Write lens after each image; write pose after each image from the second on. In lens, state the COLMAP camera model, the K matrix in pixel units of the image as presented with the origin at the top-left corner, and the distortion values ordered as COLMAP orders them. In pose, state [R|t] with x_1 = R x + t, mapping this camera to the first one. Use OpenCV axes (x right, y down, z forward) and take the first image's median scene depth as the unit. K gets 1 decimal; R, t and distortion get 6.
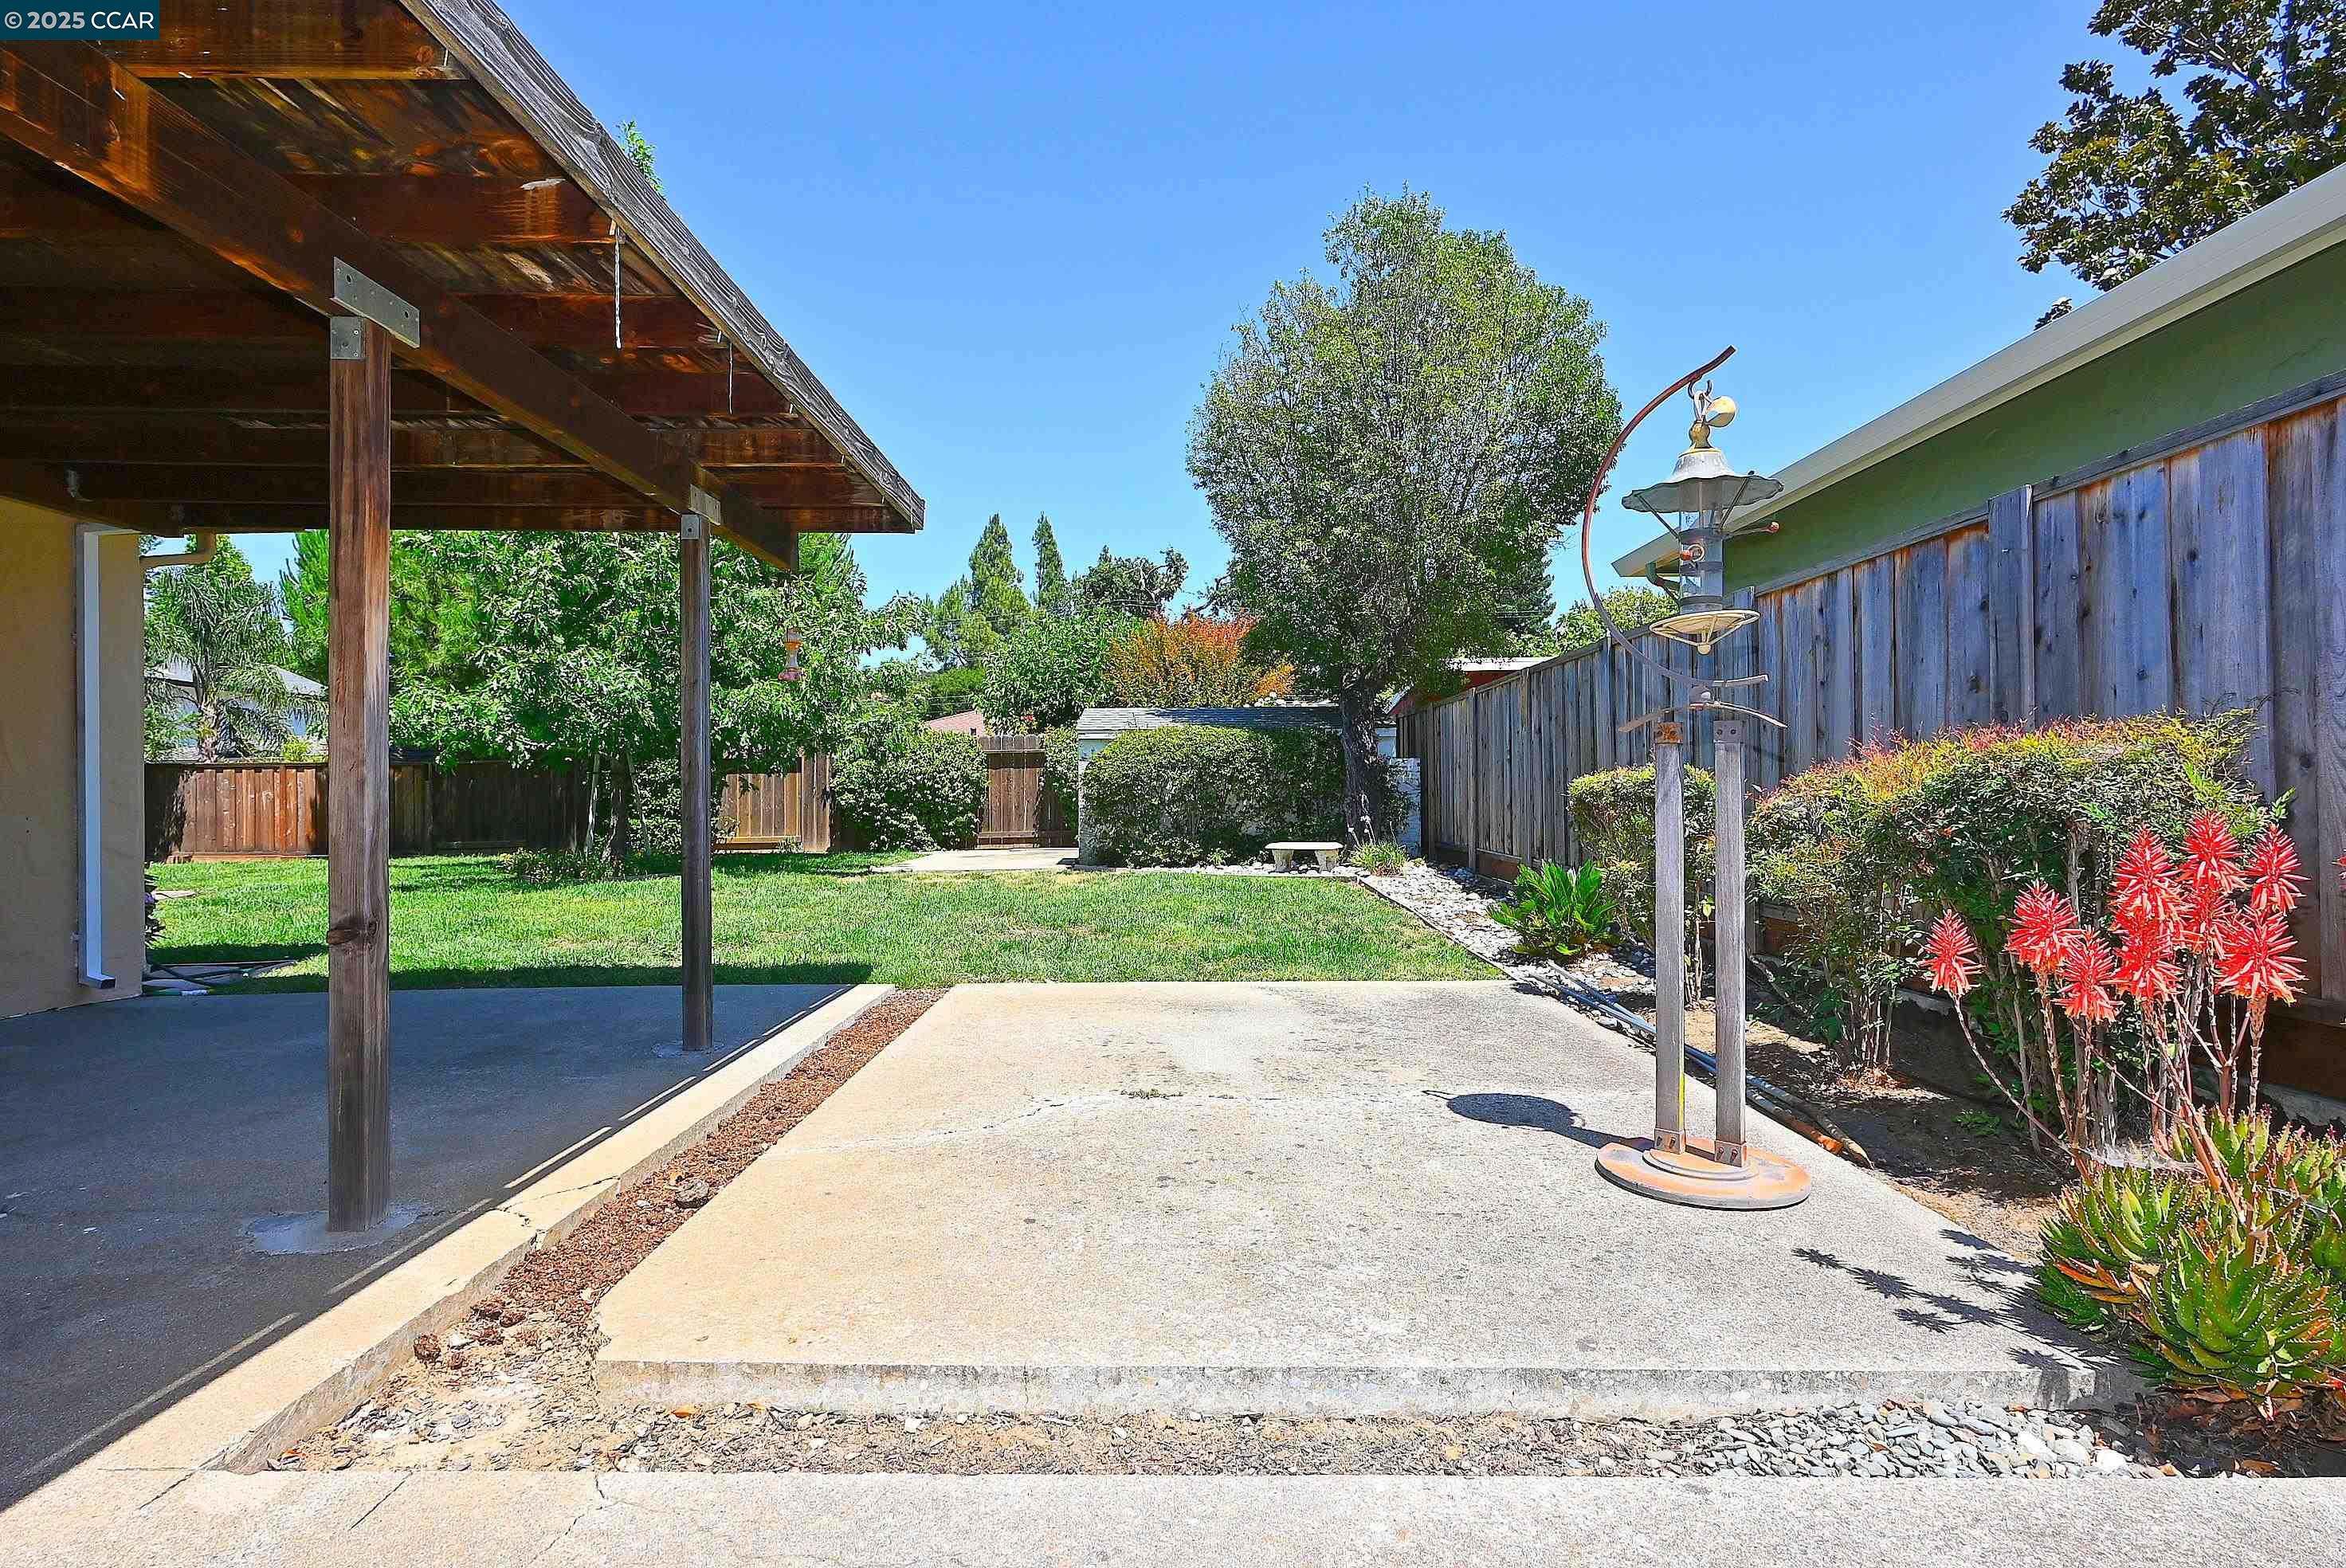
lens RADIAL K [[1152.9, 0, 1176.7], [0, 1152.9, 793.4], [0, 0, 1]] dist [-0.008814, 0.005400]
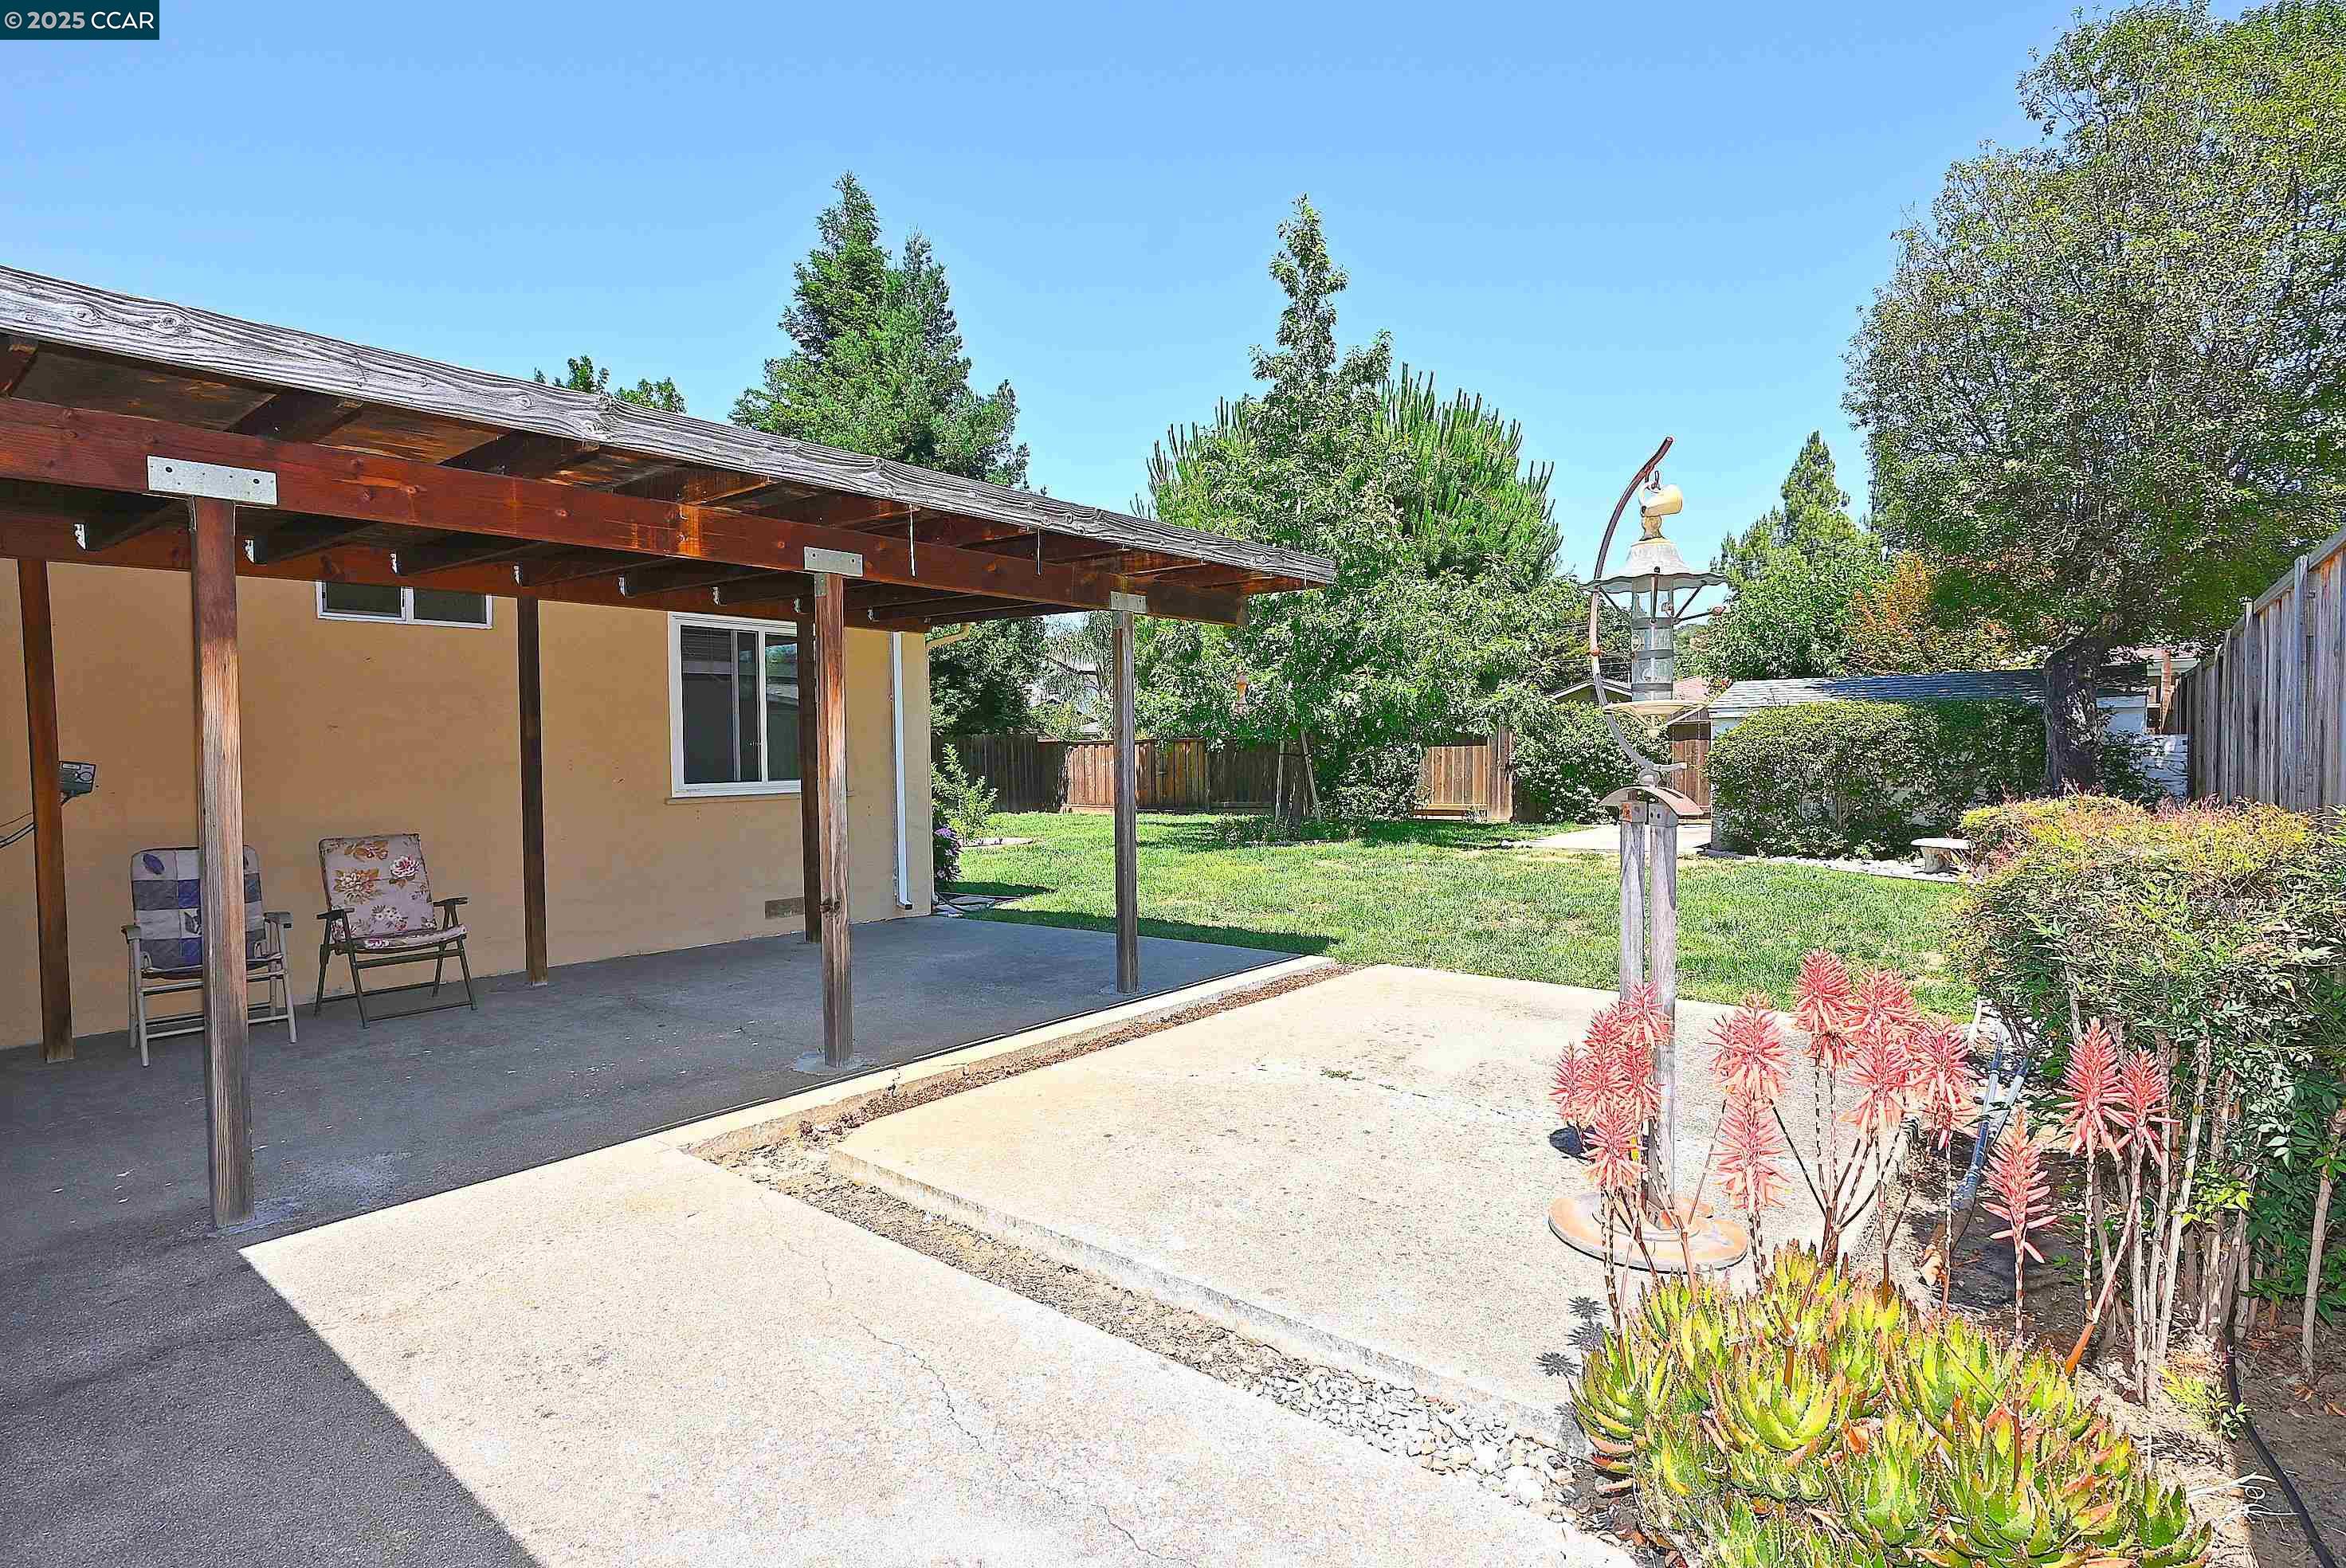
lens RADIAL K [[1152.9, 0, 1176.7], [0, 1152.9, 793.4], [0, 0, 1]] dist [-0.008814, 0.005400]
pose [[0.780758, 0.019849, -0.624518, 0.122006], [0.005768, 0.999224, 0.038970, -0.018067], [0.624807, -0.034029, 0.780038, -0.012700]]
